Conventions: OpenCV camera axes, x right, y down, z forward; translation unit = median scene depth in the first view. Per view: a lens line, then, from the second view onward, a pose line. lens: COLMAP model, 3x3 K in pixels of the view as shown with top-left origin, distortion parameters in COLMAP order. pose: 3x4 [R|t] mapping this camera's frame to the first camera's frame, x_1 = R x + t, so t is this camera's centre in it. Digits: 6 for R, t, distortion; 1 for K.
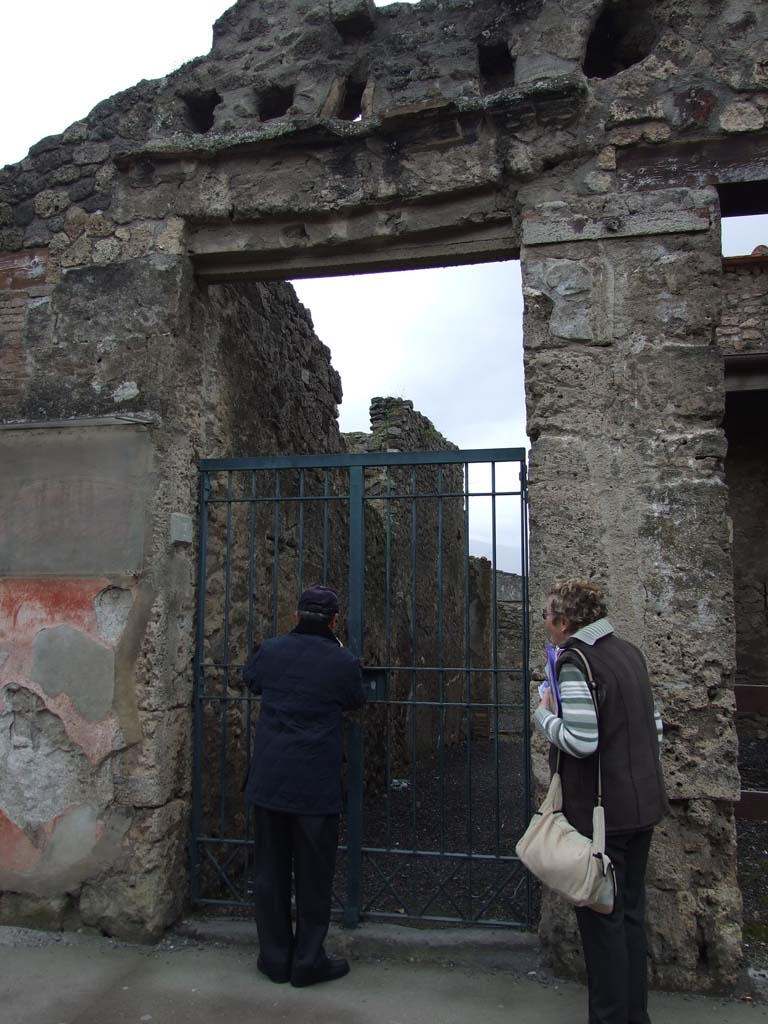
lens RADIAL K [[932.4, 0, 383.9], [0, 932.4, 513.0], [0, 0, 1]] dist [-0.024473, 0.000000]
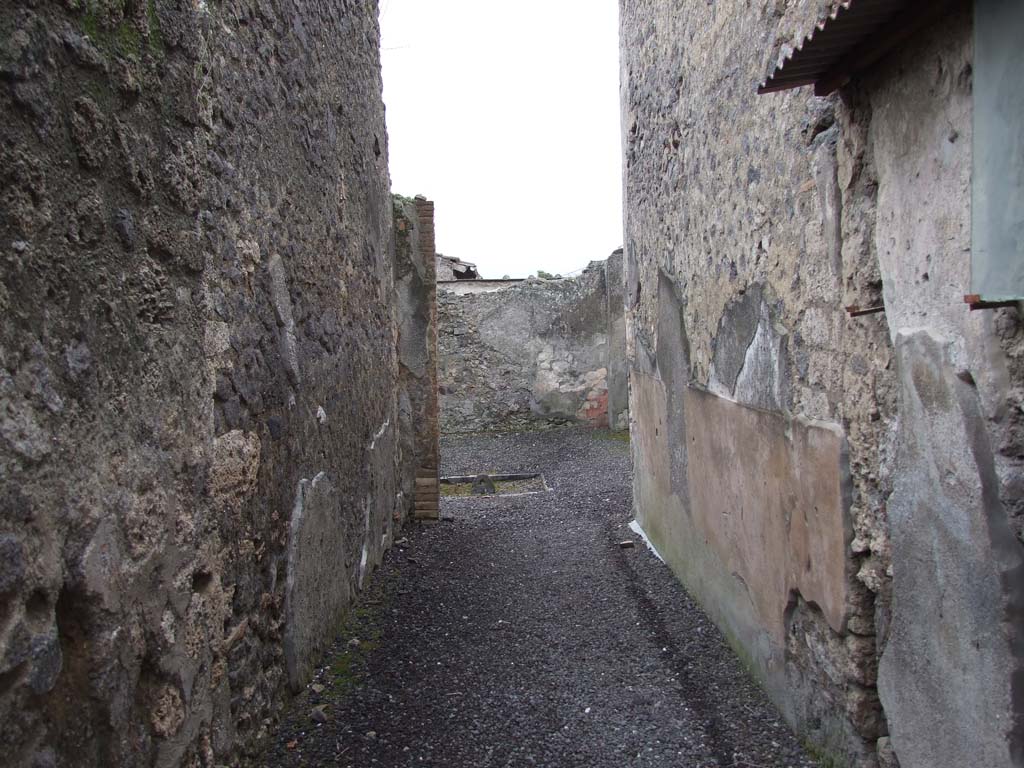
lens RADIAL K [[932.4, 0, 512.1], [0, 932.4, 384.8], [0, 0, 1]] dist [-0.024473, 0.000000]
pose [[0.965265, -0.058105, 0.254731, 0.015383], [0.007103, 0.980433, 0.196723, 0.051908], [-0.261177, -0.188081, 0.946790, 0.478709]]
